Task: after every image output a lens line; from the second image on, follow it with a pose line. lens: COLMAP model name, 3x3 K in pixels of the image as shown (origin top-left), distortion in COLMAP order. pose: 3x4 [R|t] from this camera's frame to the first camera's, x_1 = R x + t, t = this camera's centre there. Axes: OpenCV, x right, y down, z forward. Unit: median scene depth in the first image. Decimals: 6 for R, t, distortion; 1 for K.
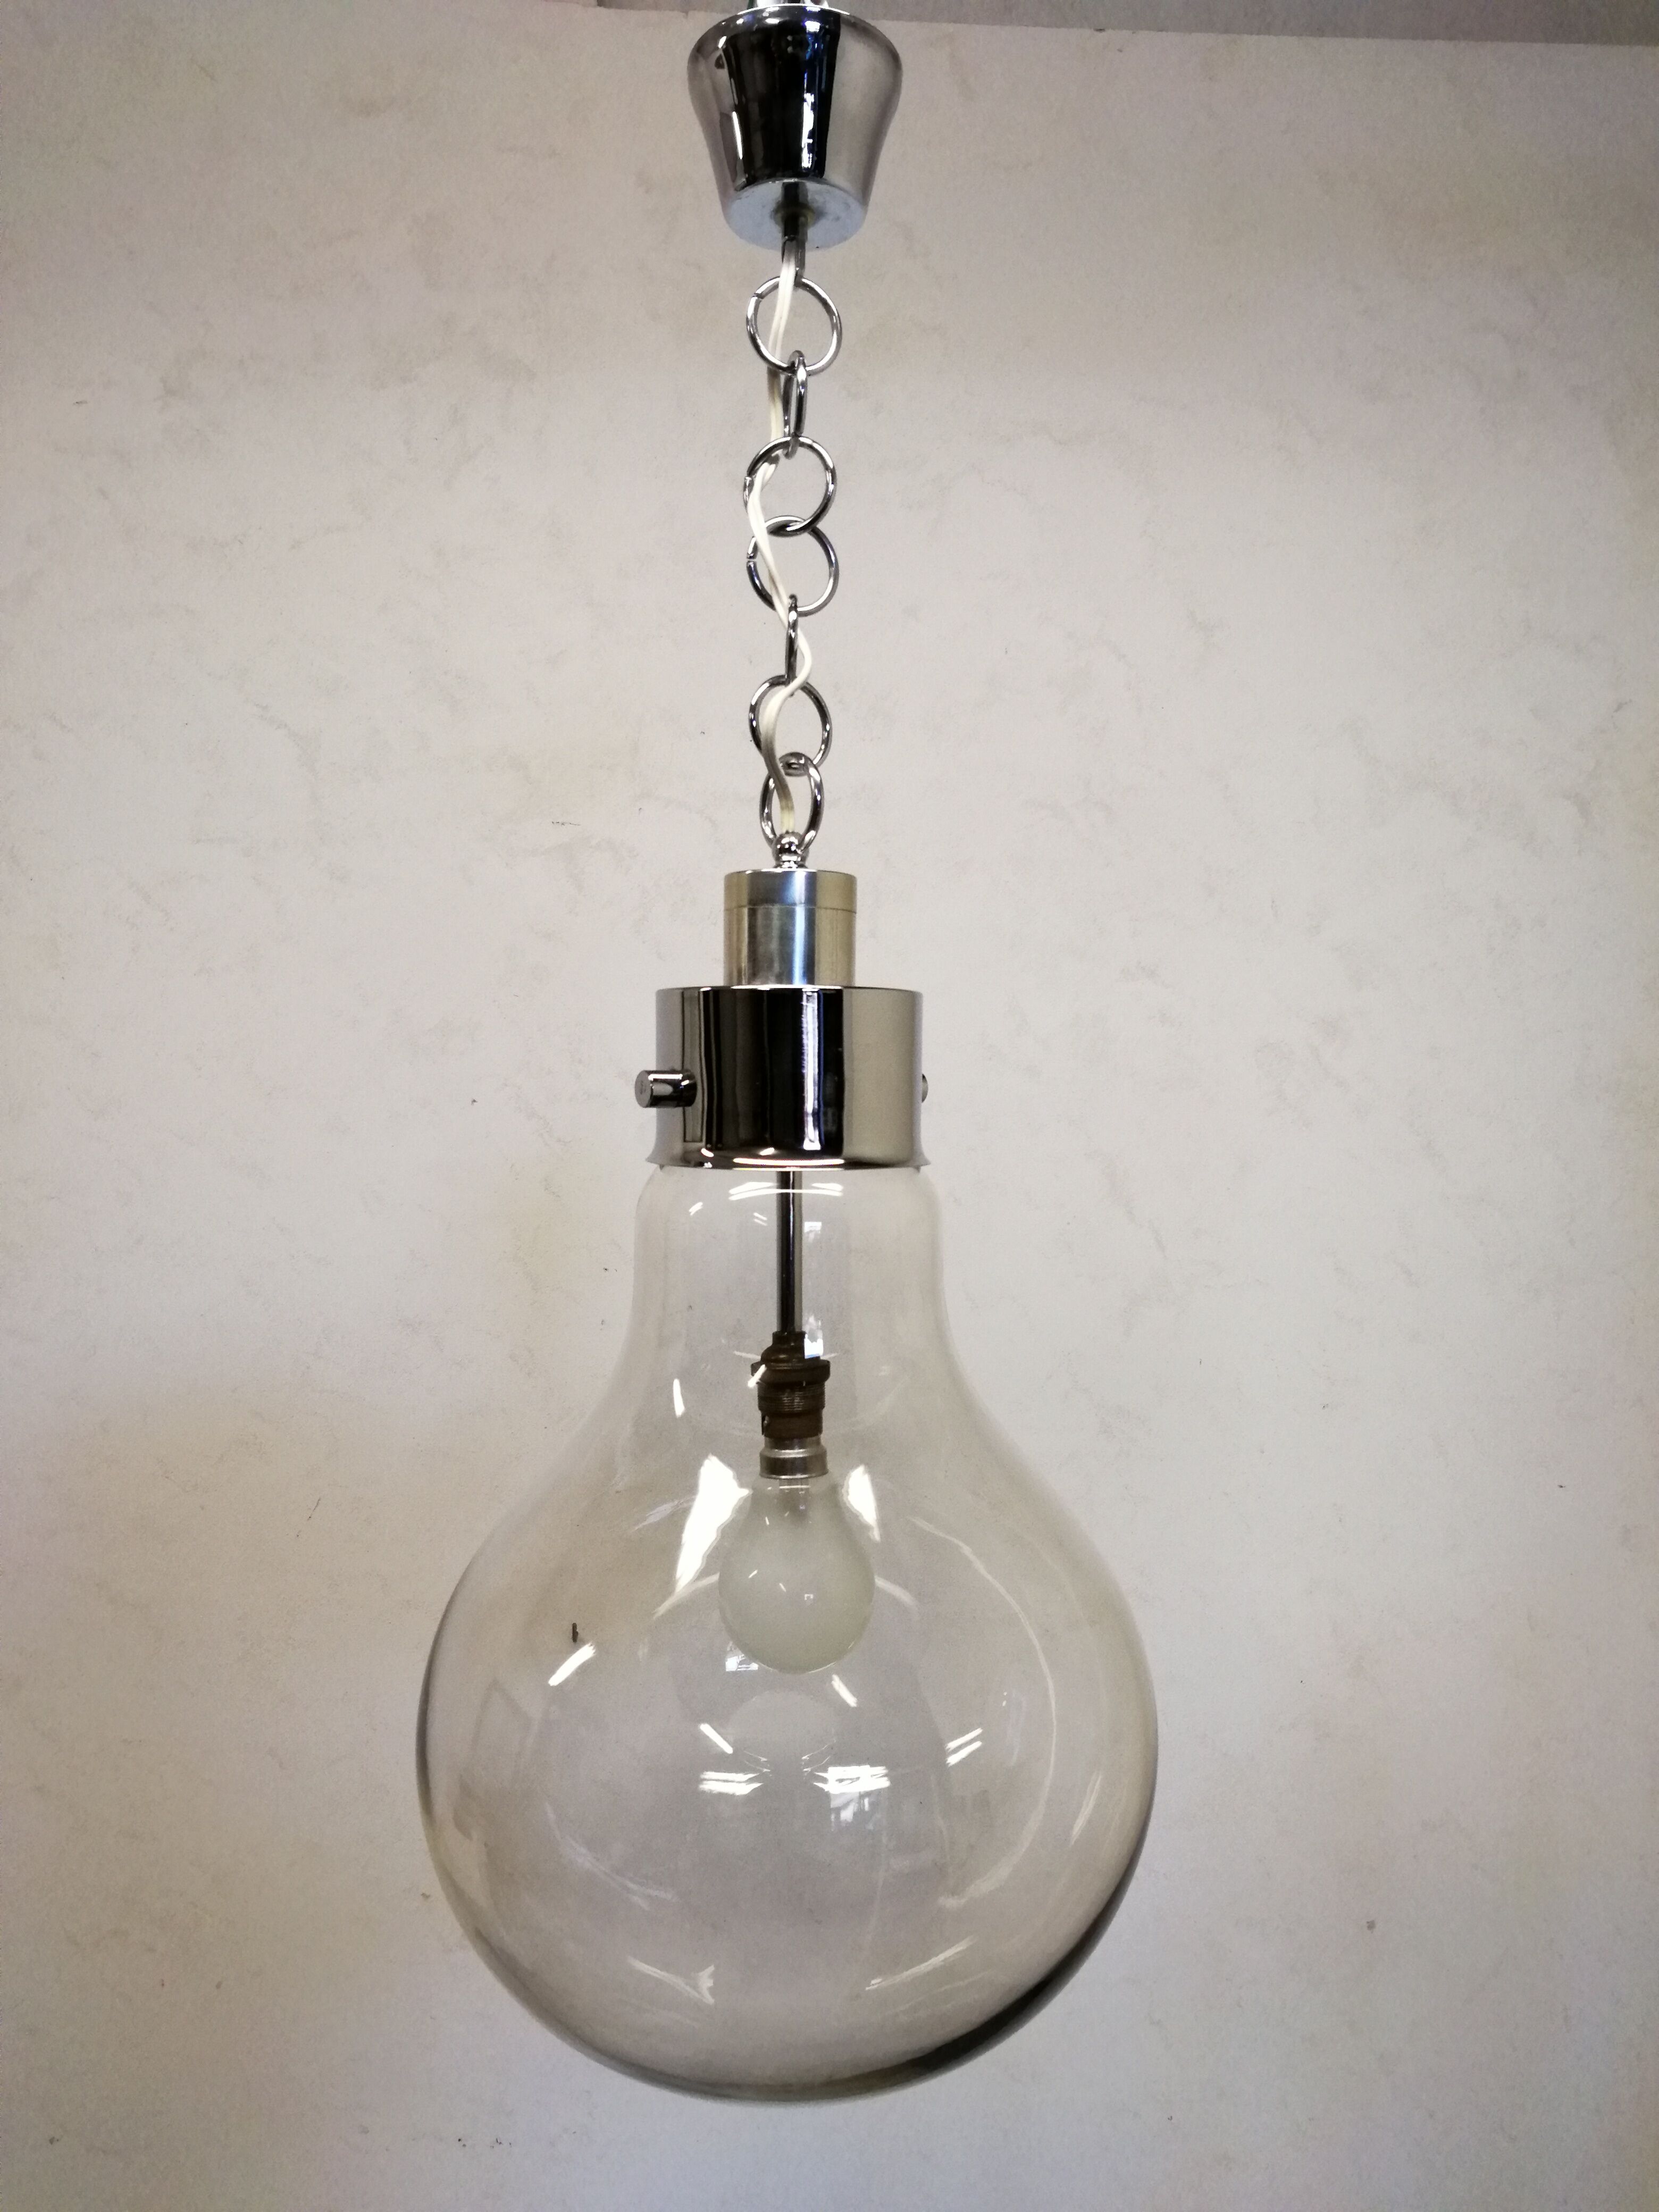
lens RADIAL K [[1564.4, 0, 839.9], [0, 1564.4, 1111.8], [0, 0, 1]] dist [0.029142, -0.001845]
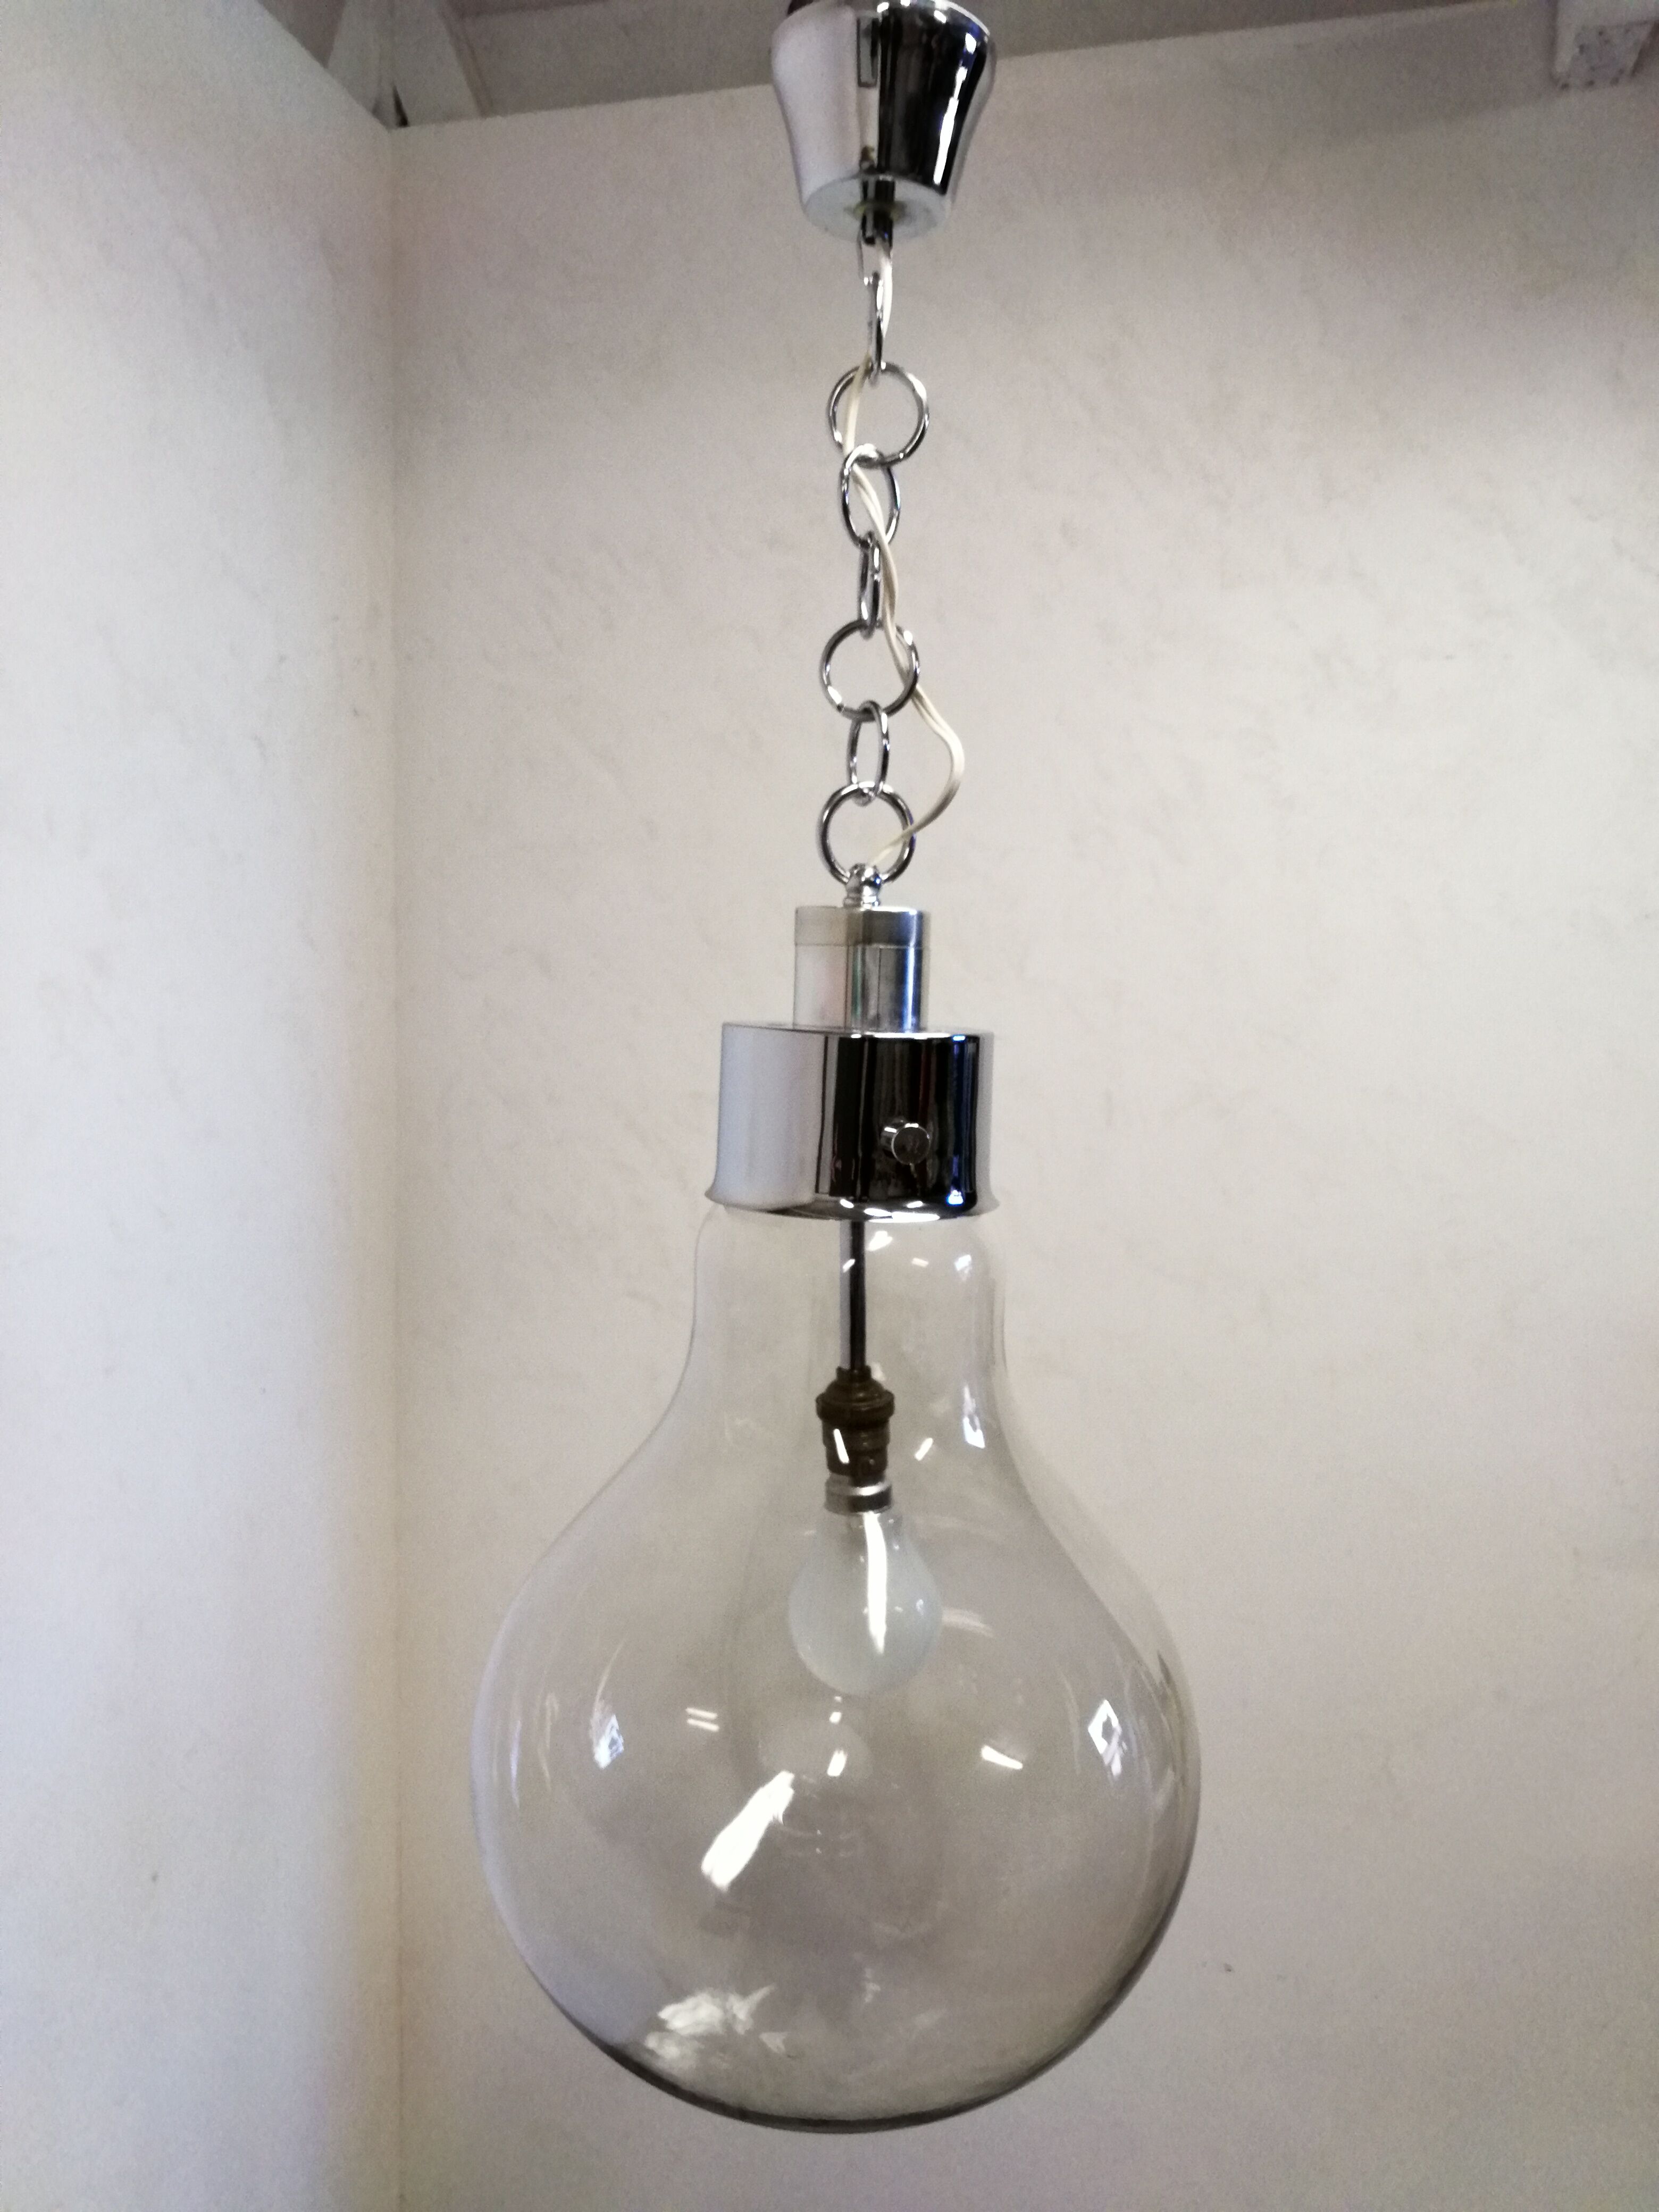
lens RADIAL K [[1563.8, 0, 829.5], [0, 1563.8, 1106.0], [0, 0, 1]] dist [0.001460, 0.001485]
pose [[0.297245, -0.086364, 0.950887, -0.955520], [-0.002919, 0.995814, 0.091356, -0.120876], [-0.954797, -0.029931, 0.295749, 0.731094]]
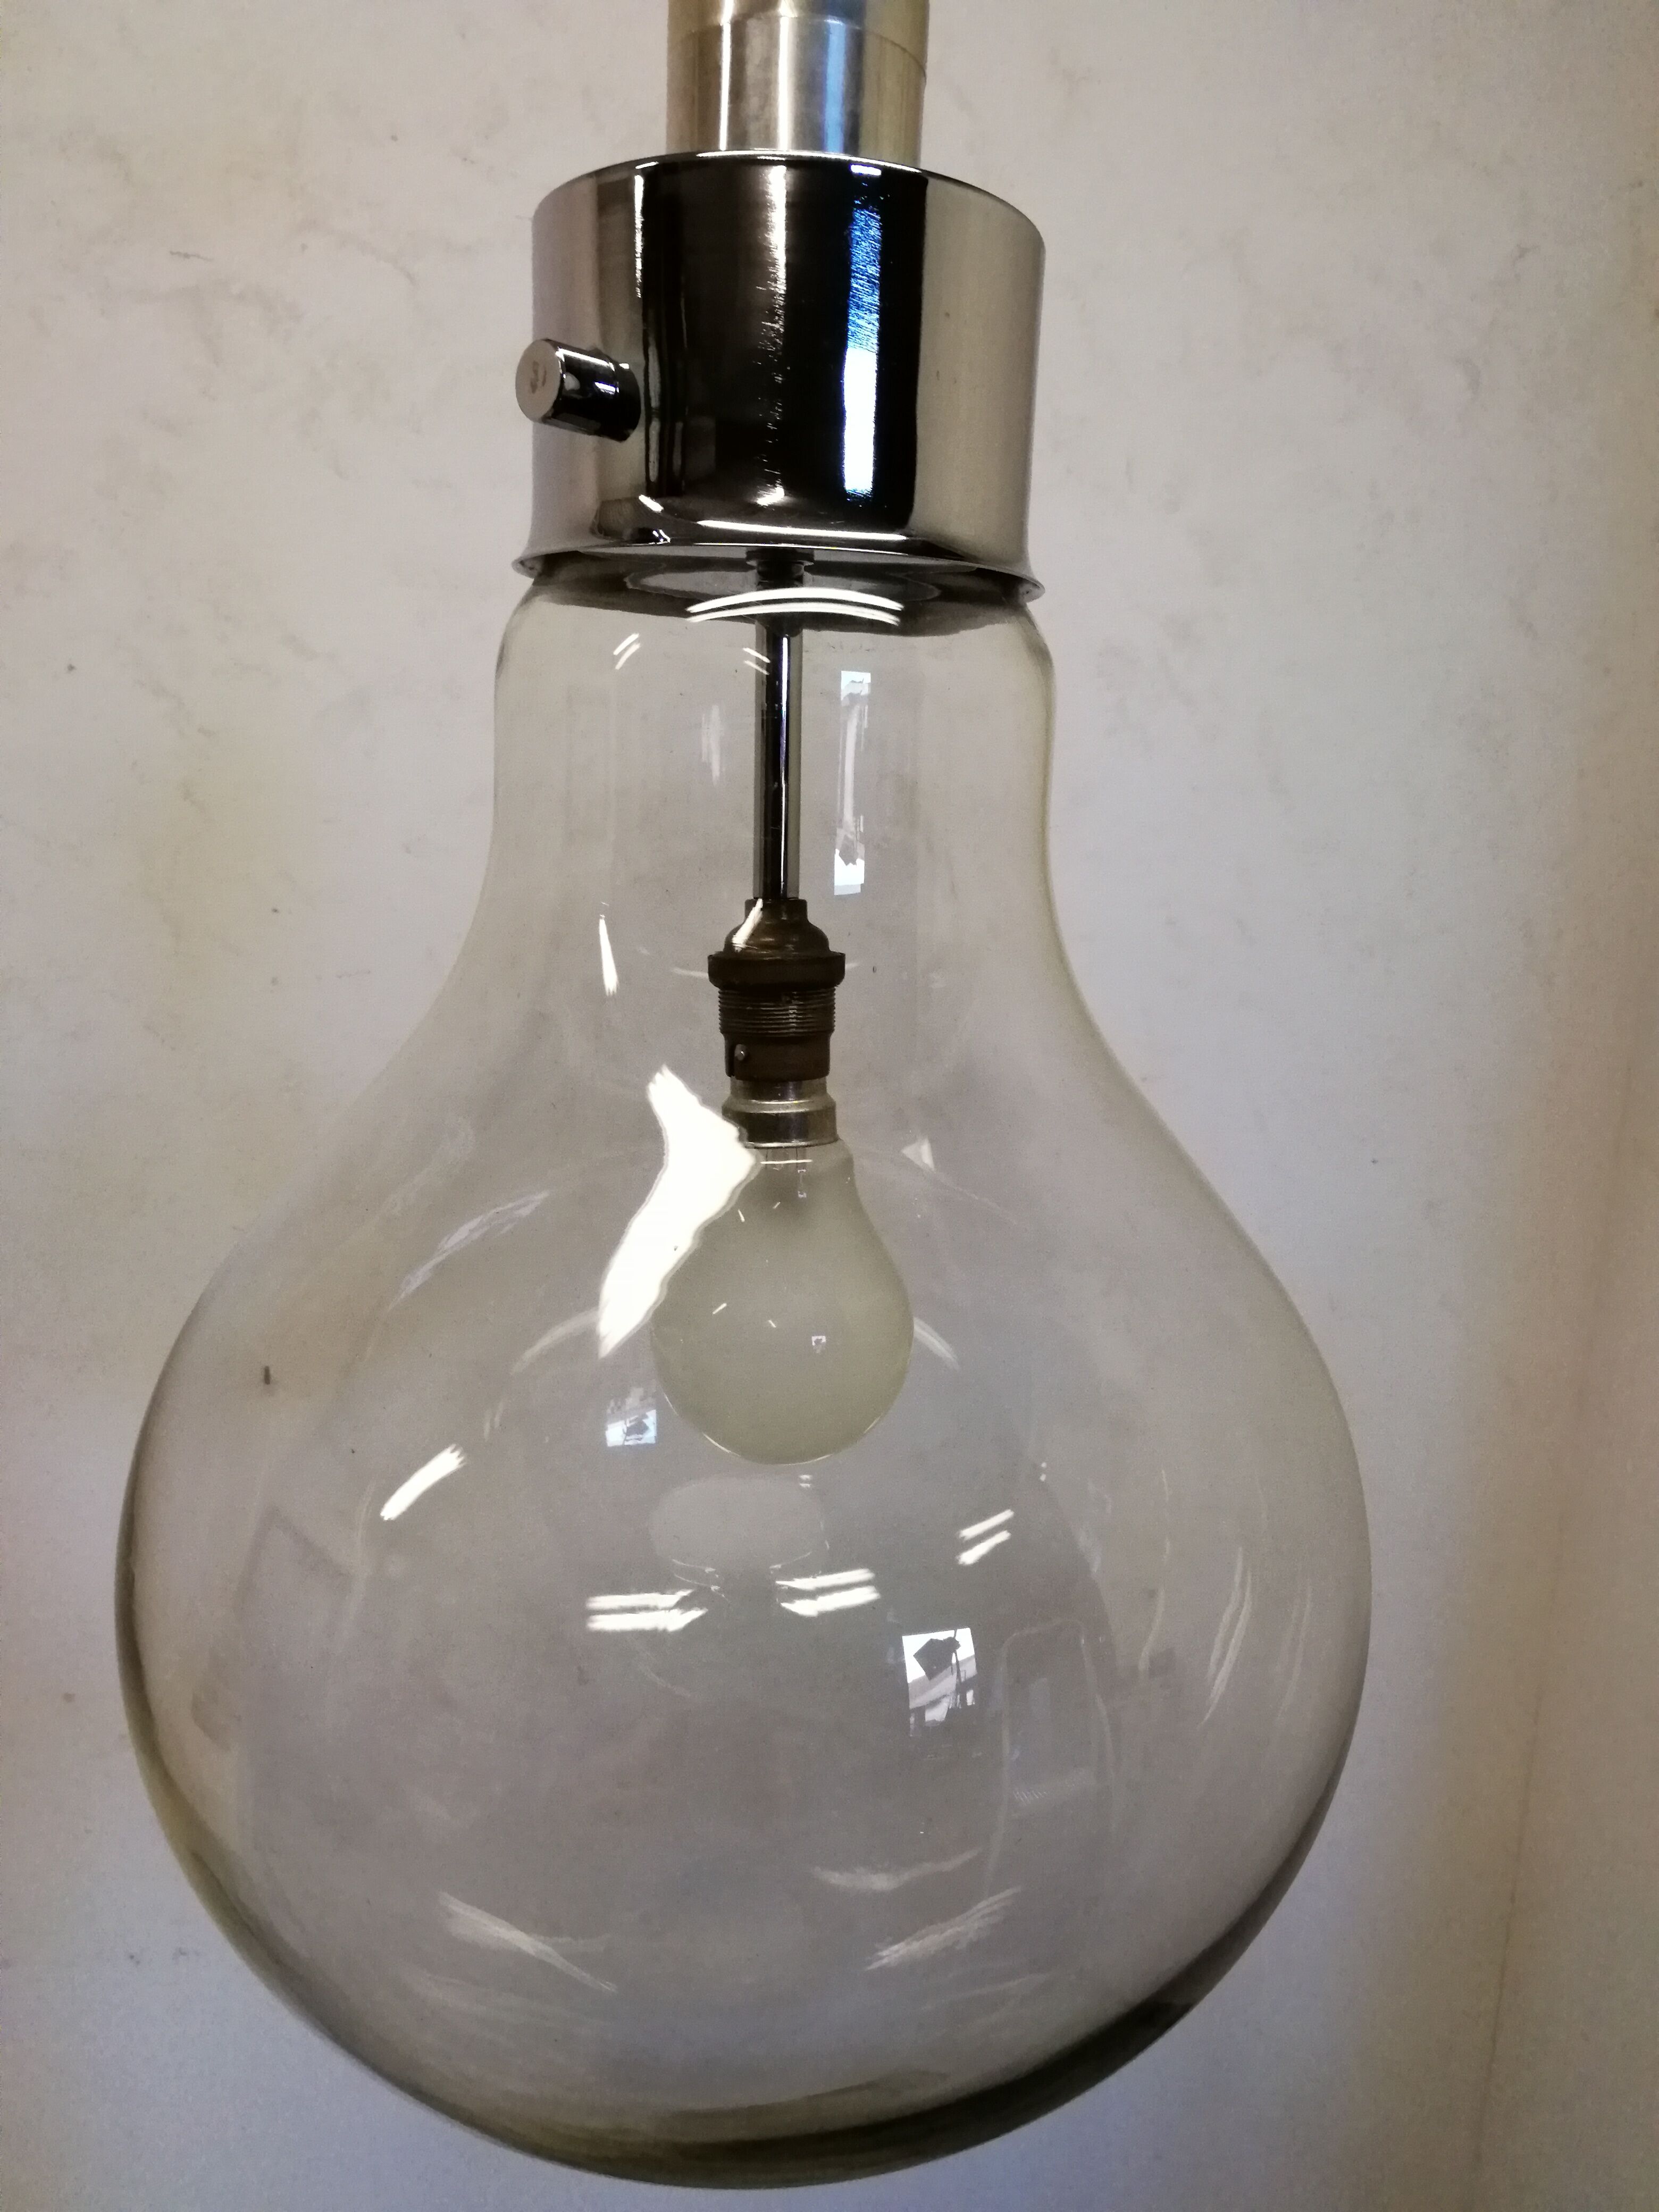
lens RADIAL K [[1588.1, 0, 839.1], [0, 1588.1, 1114.9], [0, 0, 1]] dist [0.008225, 0.005657]
pose [[0.972399, -0.015160, 0.232829, -0.145166], [-0.028700, 0.982537, 0.183840, 0.109394], [-0.231551, -0.185448, 0.954983, 0.419567]]
